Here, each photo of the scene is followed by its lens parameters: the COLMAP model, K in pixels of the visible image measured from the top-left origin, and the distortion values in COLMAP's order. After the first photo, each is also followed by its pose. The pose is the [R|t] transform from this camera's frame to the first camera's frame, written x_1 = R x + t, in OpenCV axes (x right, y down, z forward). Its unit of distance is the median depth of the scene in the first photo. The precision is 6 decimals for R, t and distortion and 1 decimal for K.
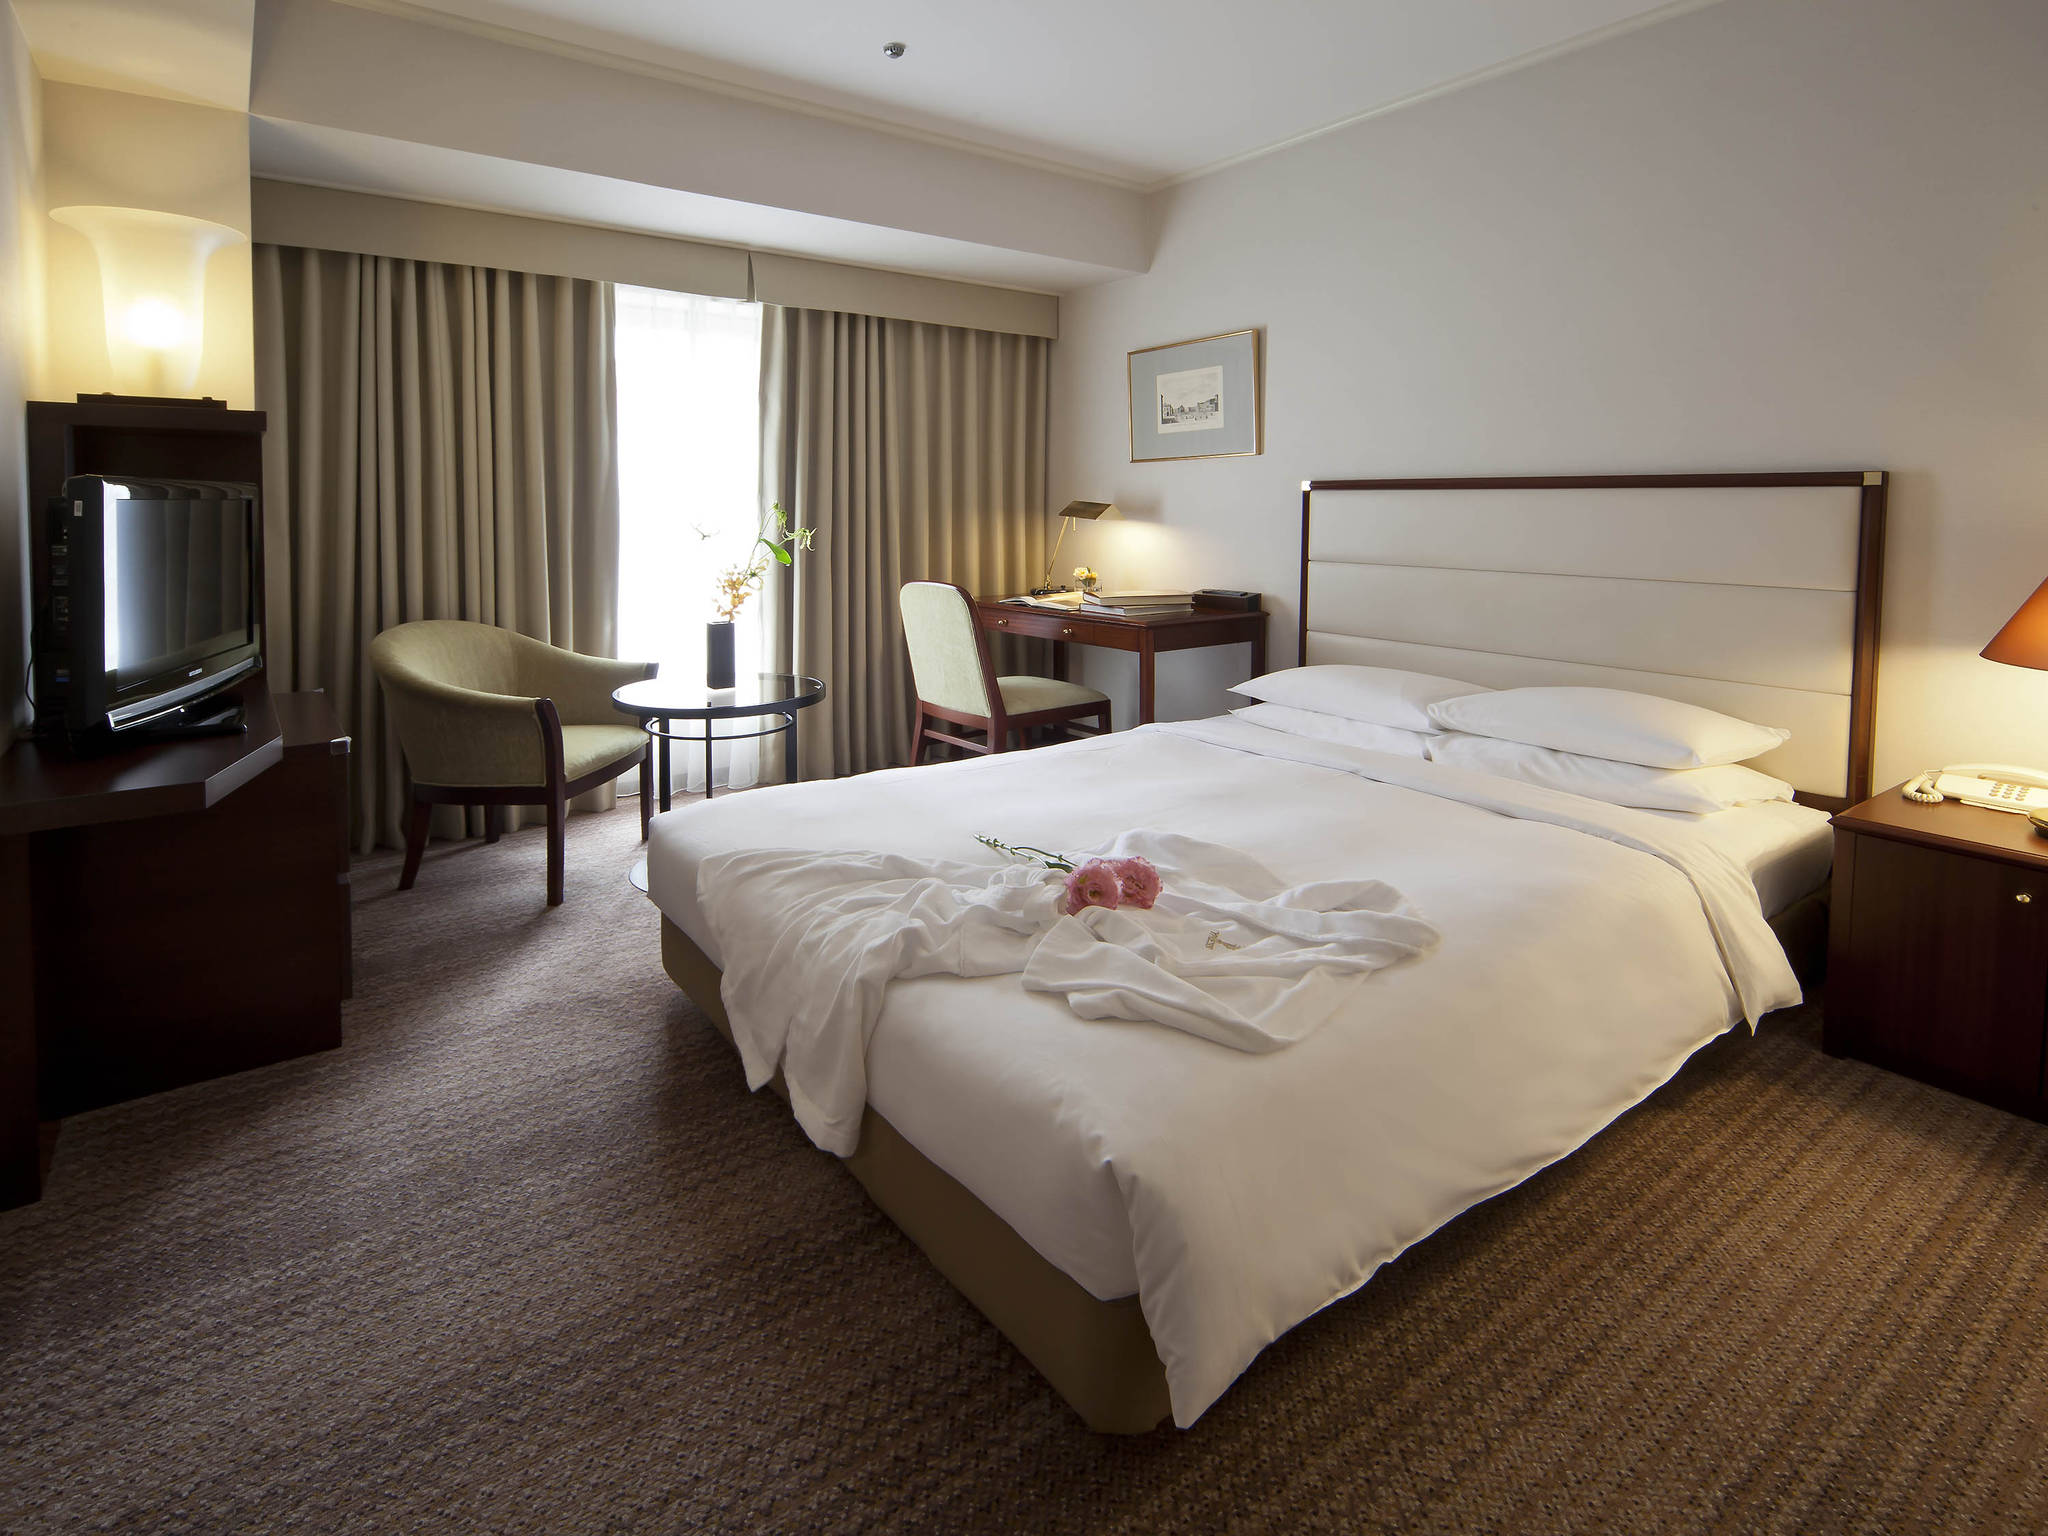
lens RADIAL K [[1013.1, 0, 1024.0], [0, 1013.1, 768.0], [0, 0, 1]] dist [0.001392, 0.006949]
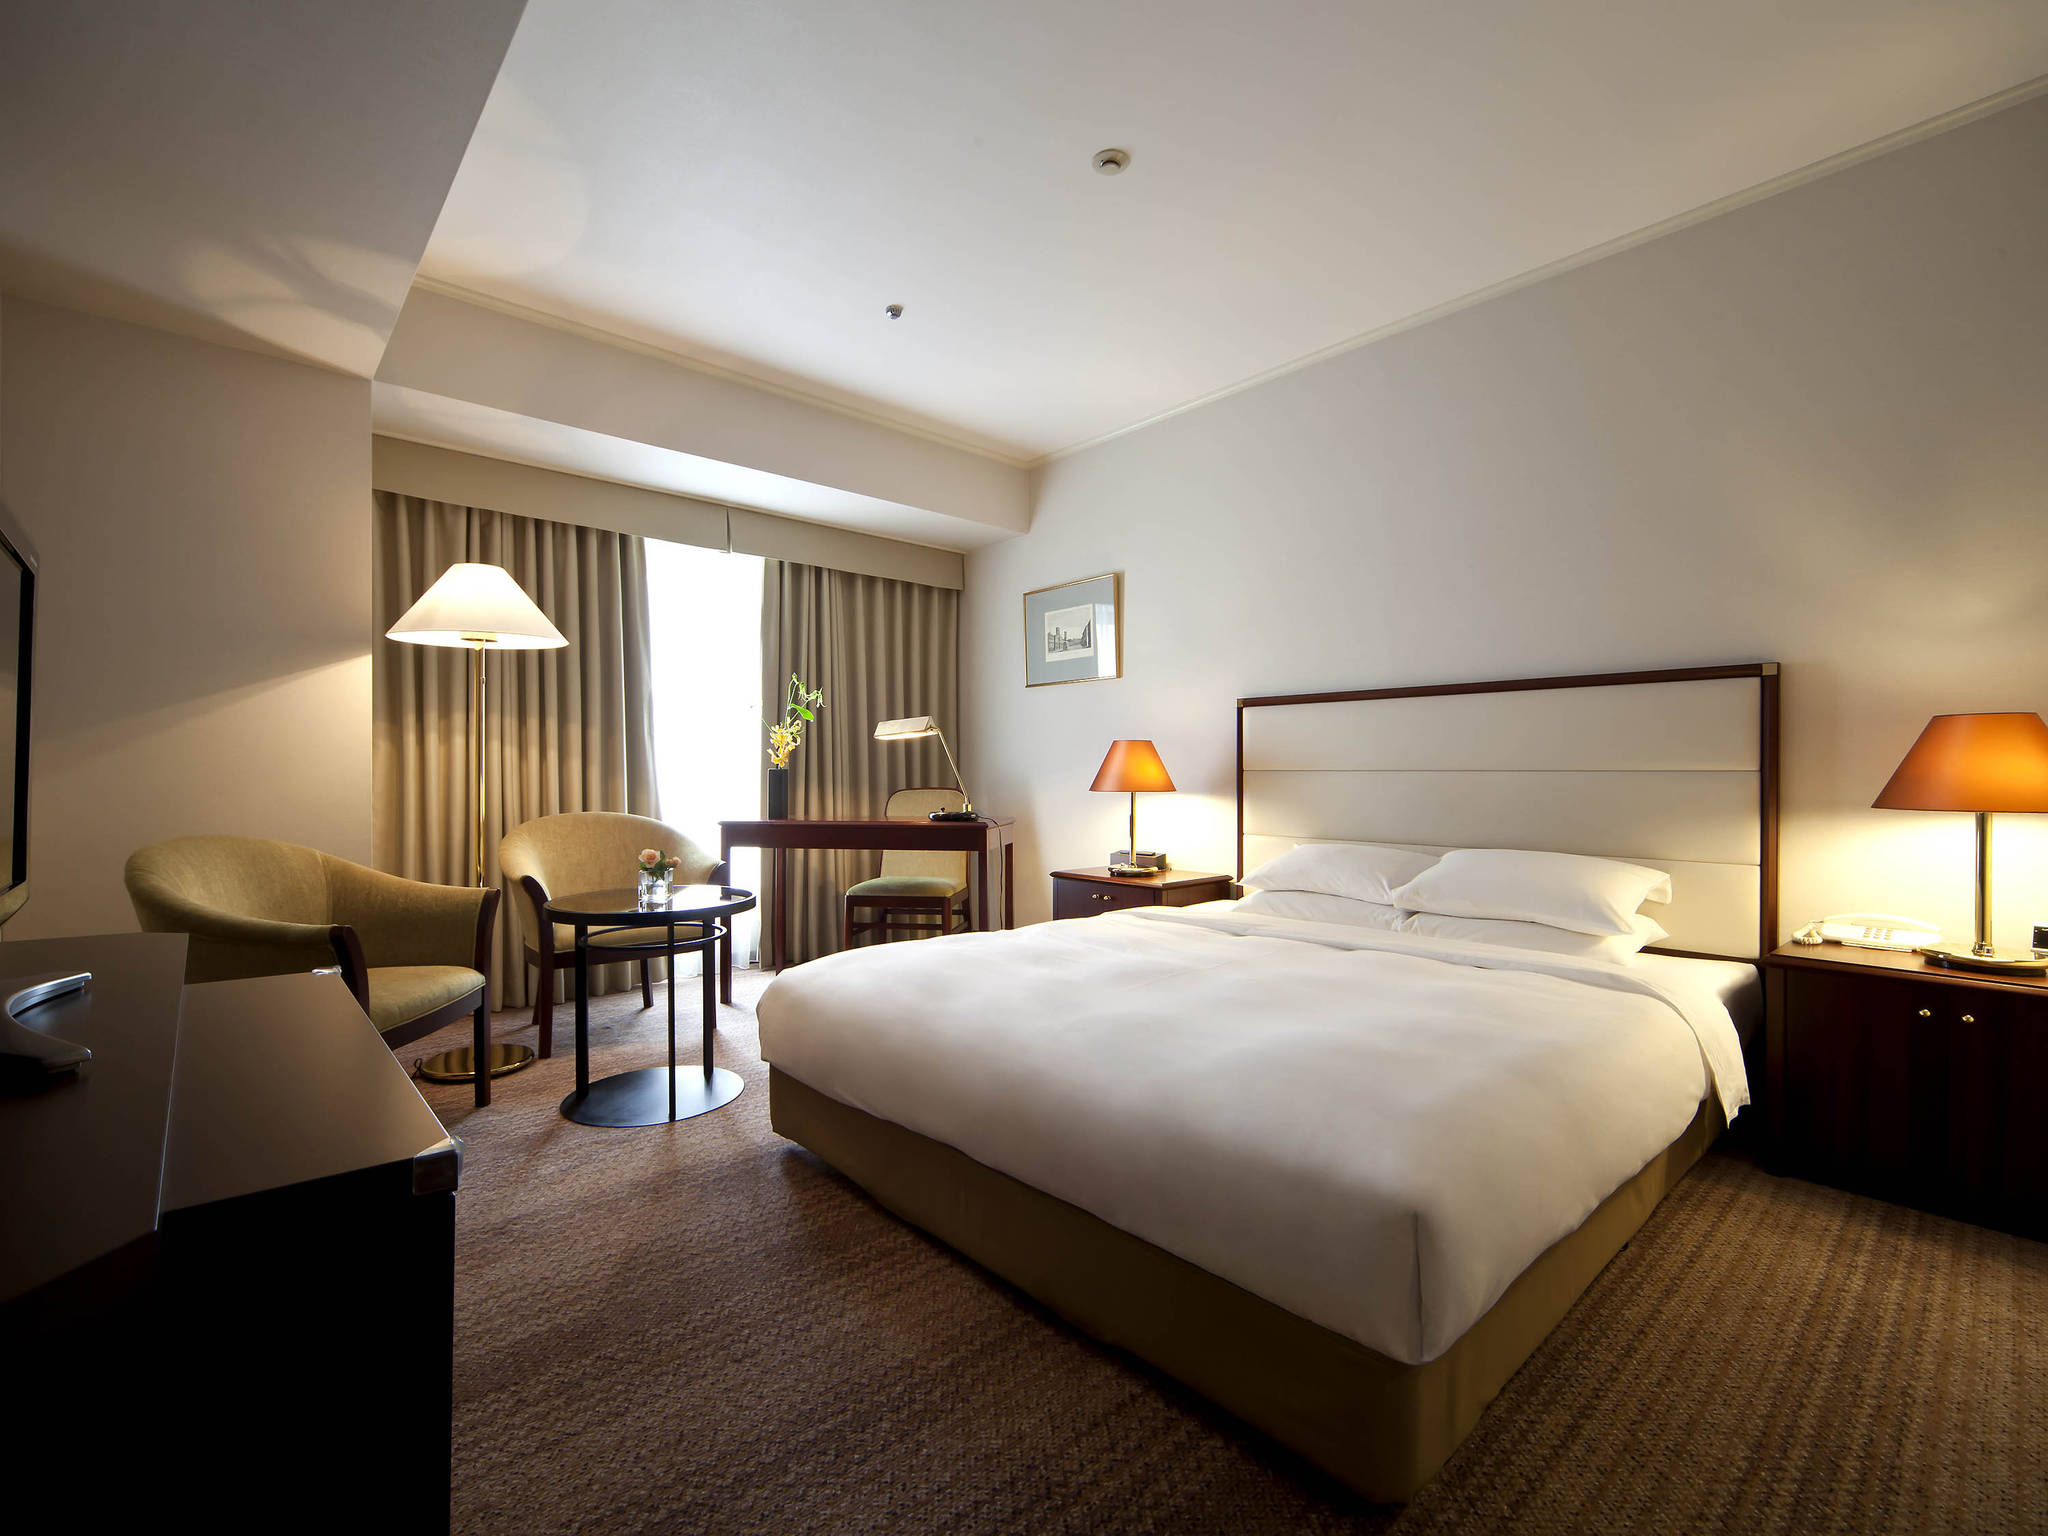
lens RADIAL K [[951.0, 0, 1024.0], [0, 951.0, 768.0], [0, 0, 1]] dist [0.001931, 0.015346]
pose [[0.992062, 0.005820, 0.125612, -0.199662], [0.019626, 0.979520, -0.200388, 0.032757], [-0.124206, 0.201262, 0.971631, -0.141530]]
